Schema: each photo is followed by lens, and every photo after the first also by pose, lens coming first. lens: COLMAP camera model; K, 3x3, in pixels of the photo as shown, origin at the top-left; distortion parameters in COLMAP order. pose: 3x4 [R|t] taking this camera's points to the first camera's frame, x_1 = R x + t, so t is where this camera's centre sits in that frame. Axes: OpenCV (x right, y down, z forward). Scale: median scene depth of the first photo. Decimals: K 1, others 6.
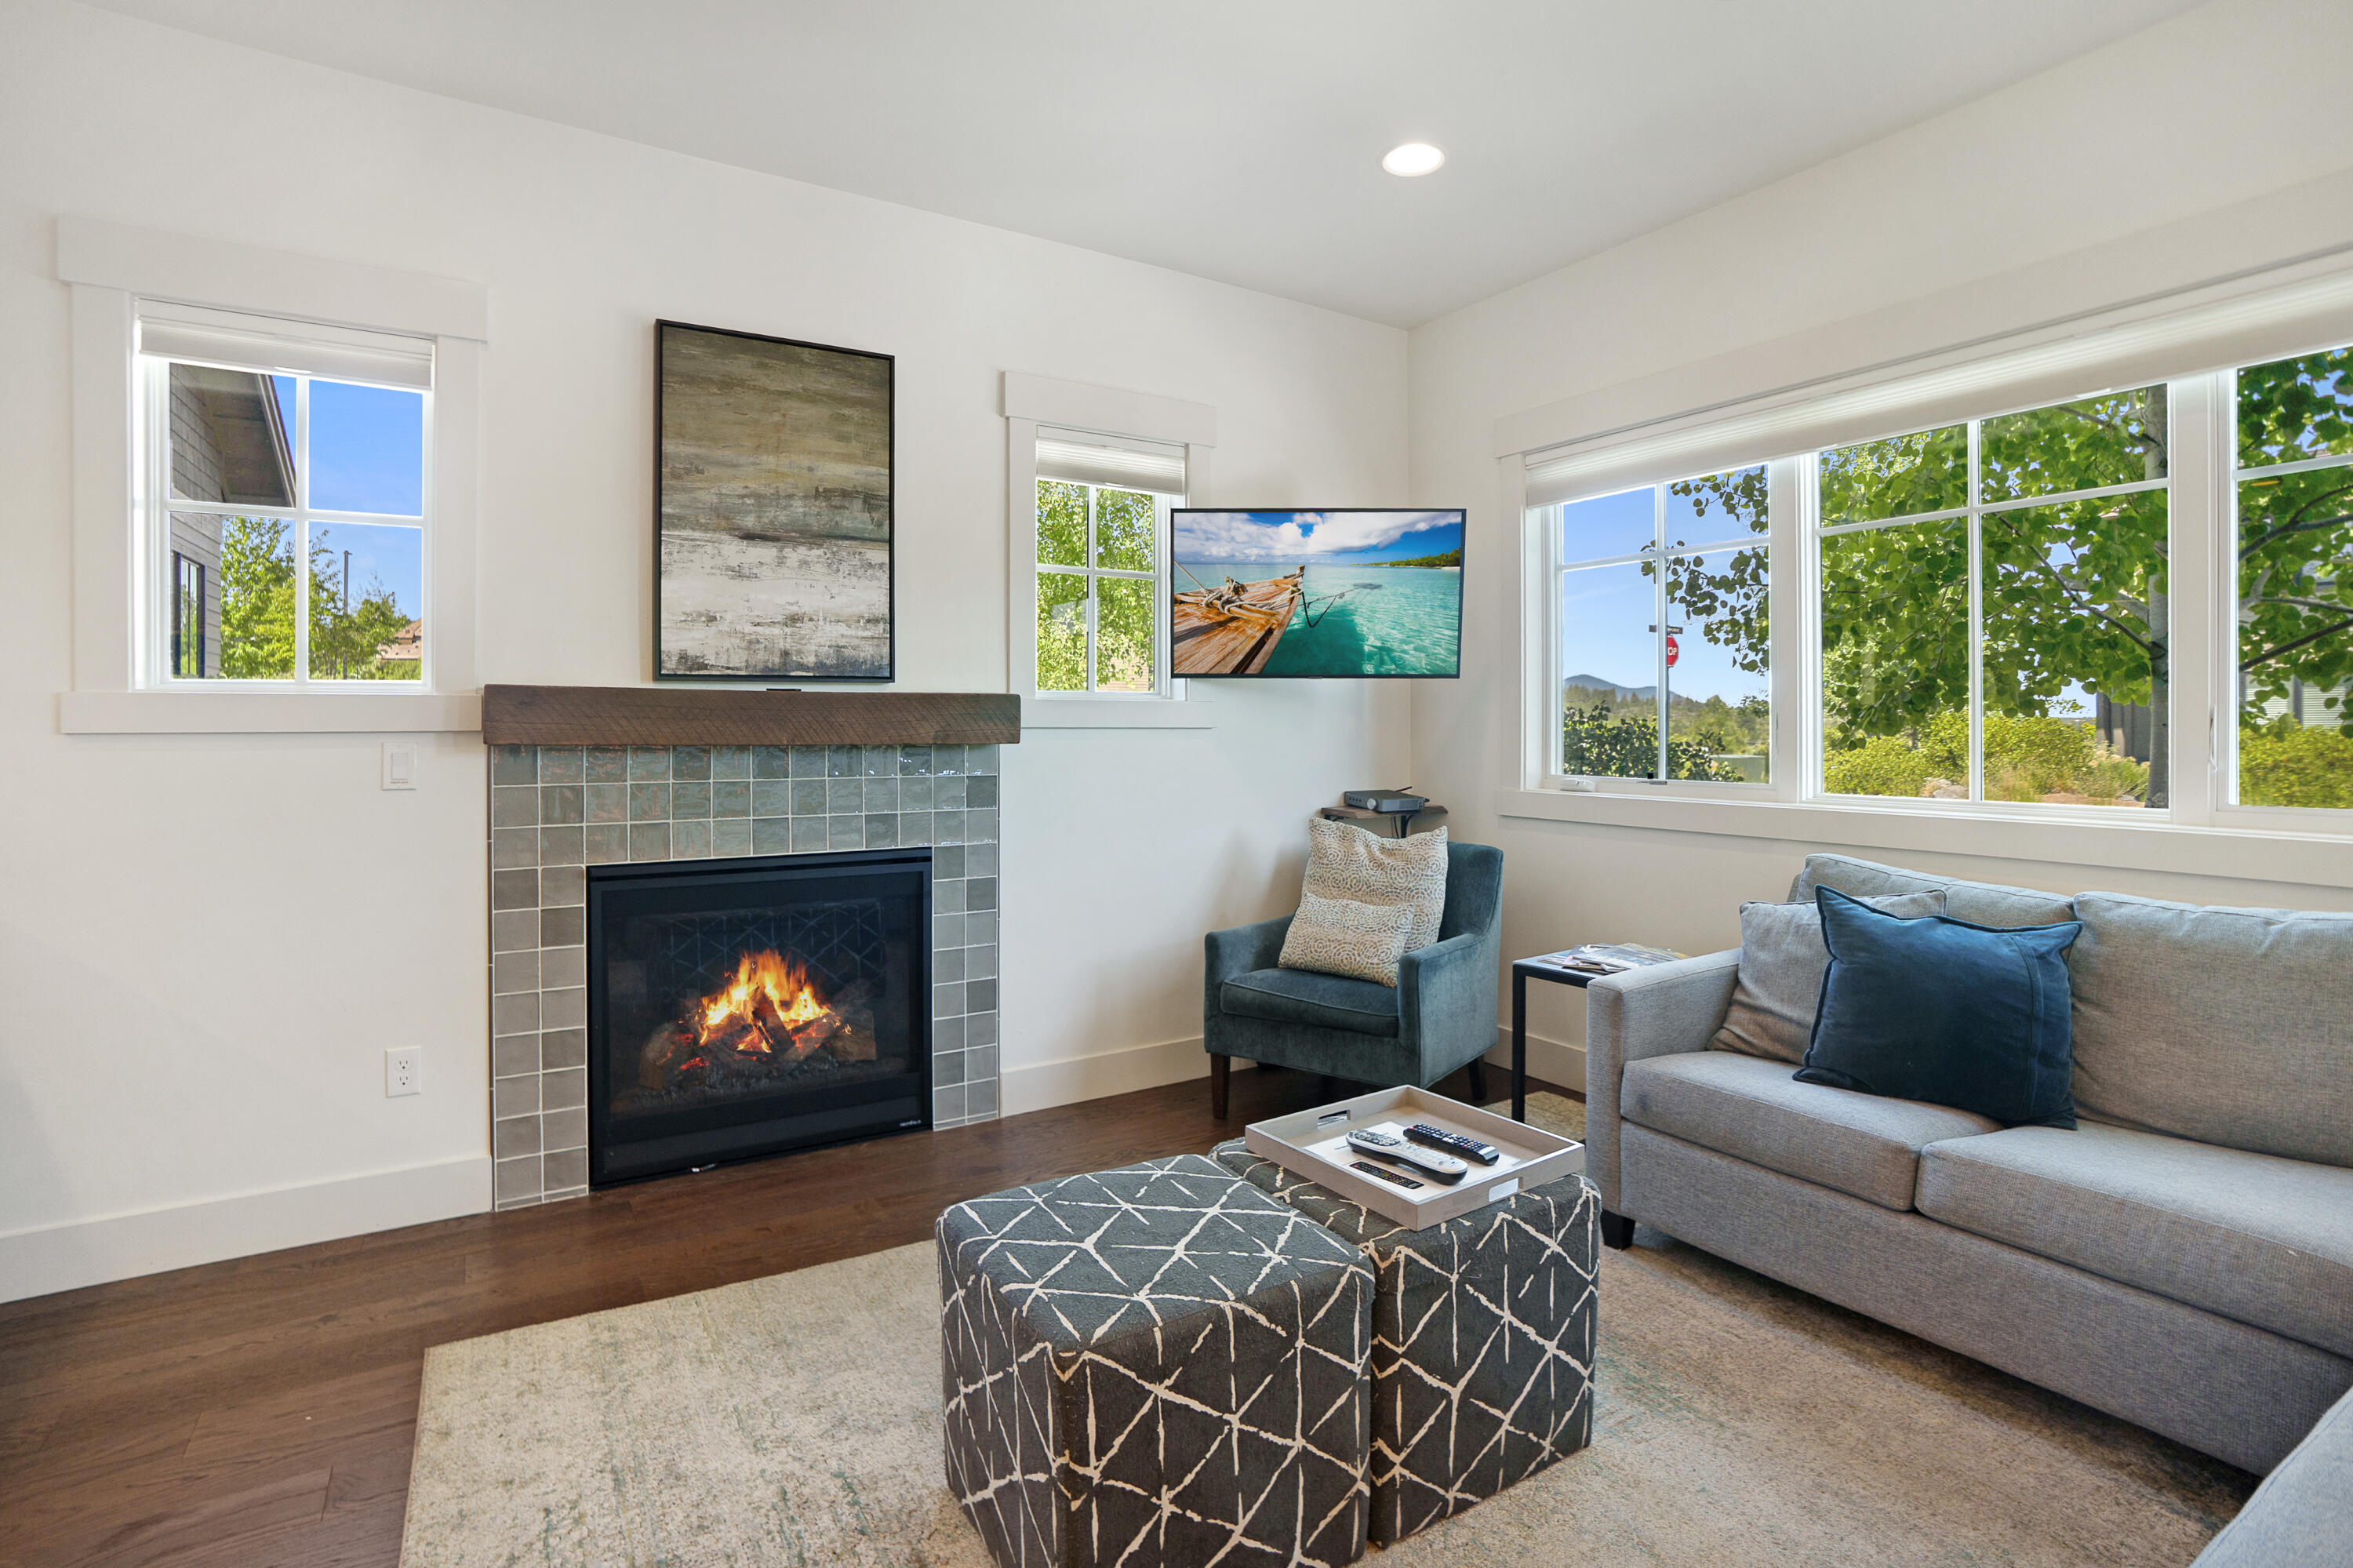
lens RADIAL K [[1123.0, 0, 1171.4], [0, 1123.0, 721.9], [0, 0, 1]] dist [-0.041643, 0.012129]
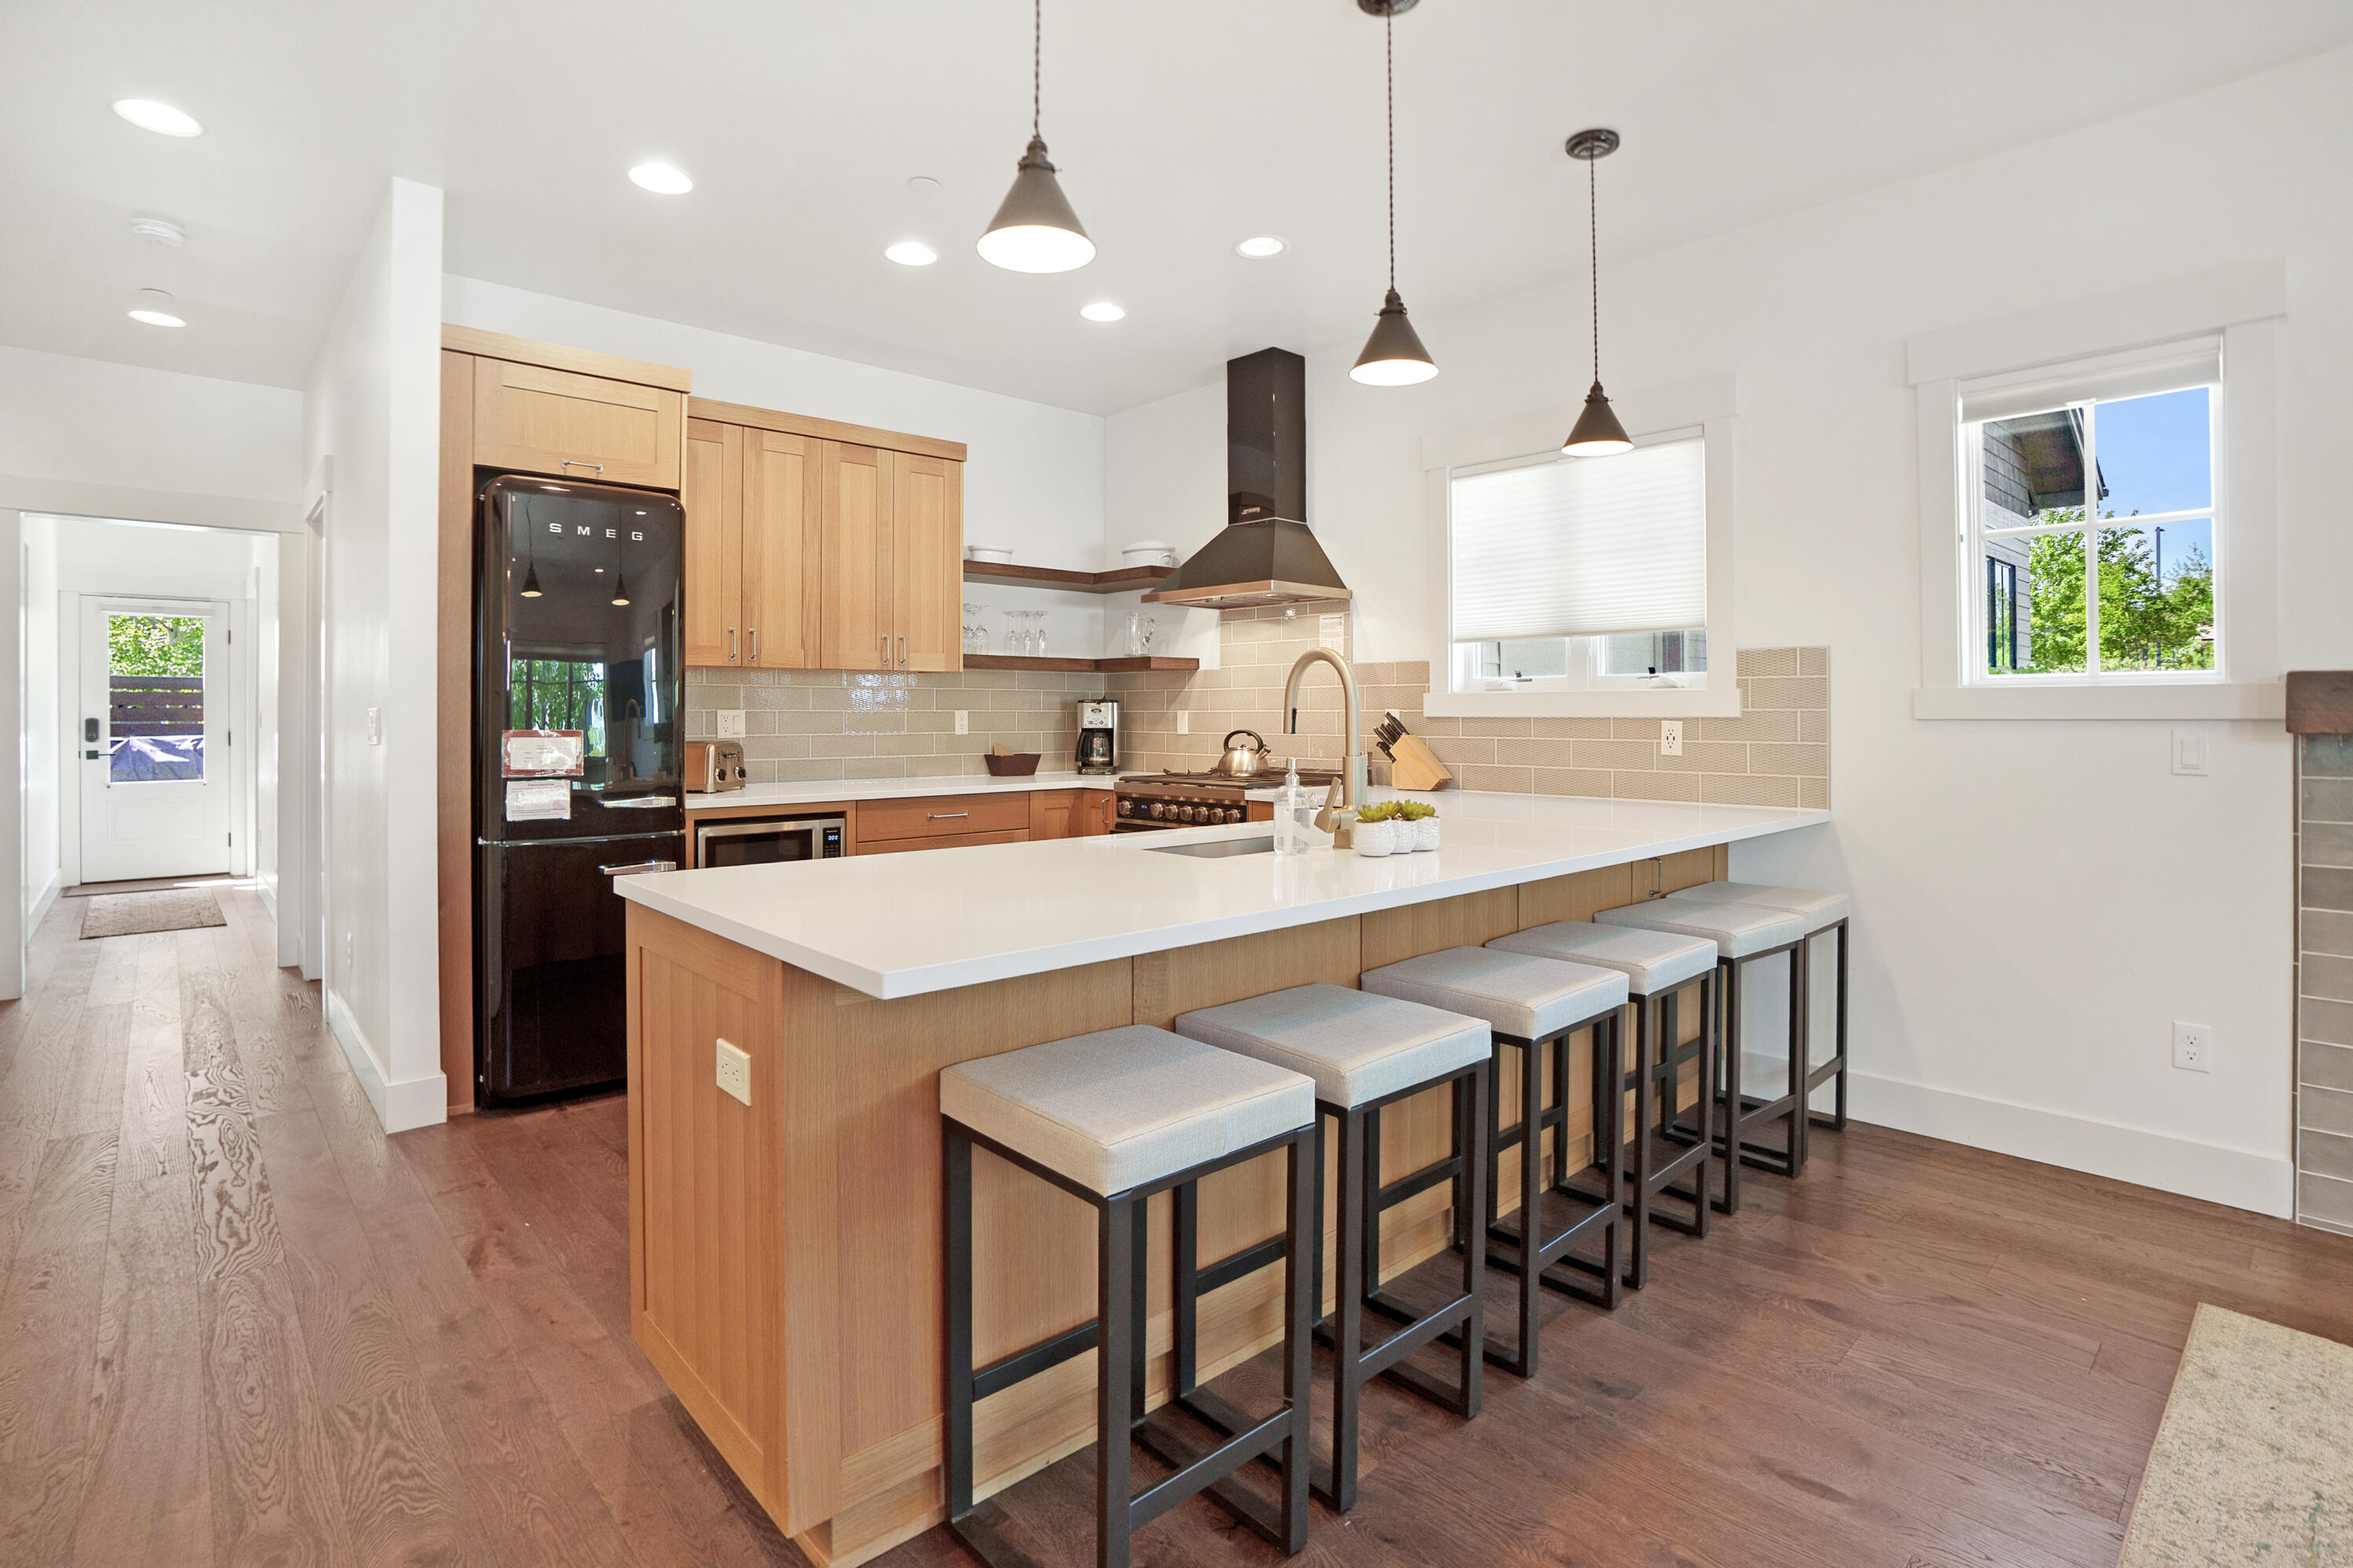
lens RADIAL K [[1123.0, 0, 1171.4], [0, 1123.0, 721.9], [0, 0, 1]] dist [-0.041643, 0.012129]
pose [[0.190688, 0.005412, -0.981636, 0.125426], [0.005194, 0.999965, 0.006522, -0.000484], [0.981637, -0.006342, 0.190653, -0.137461]]
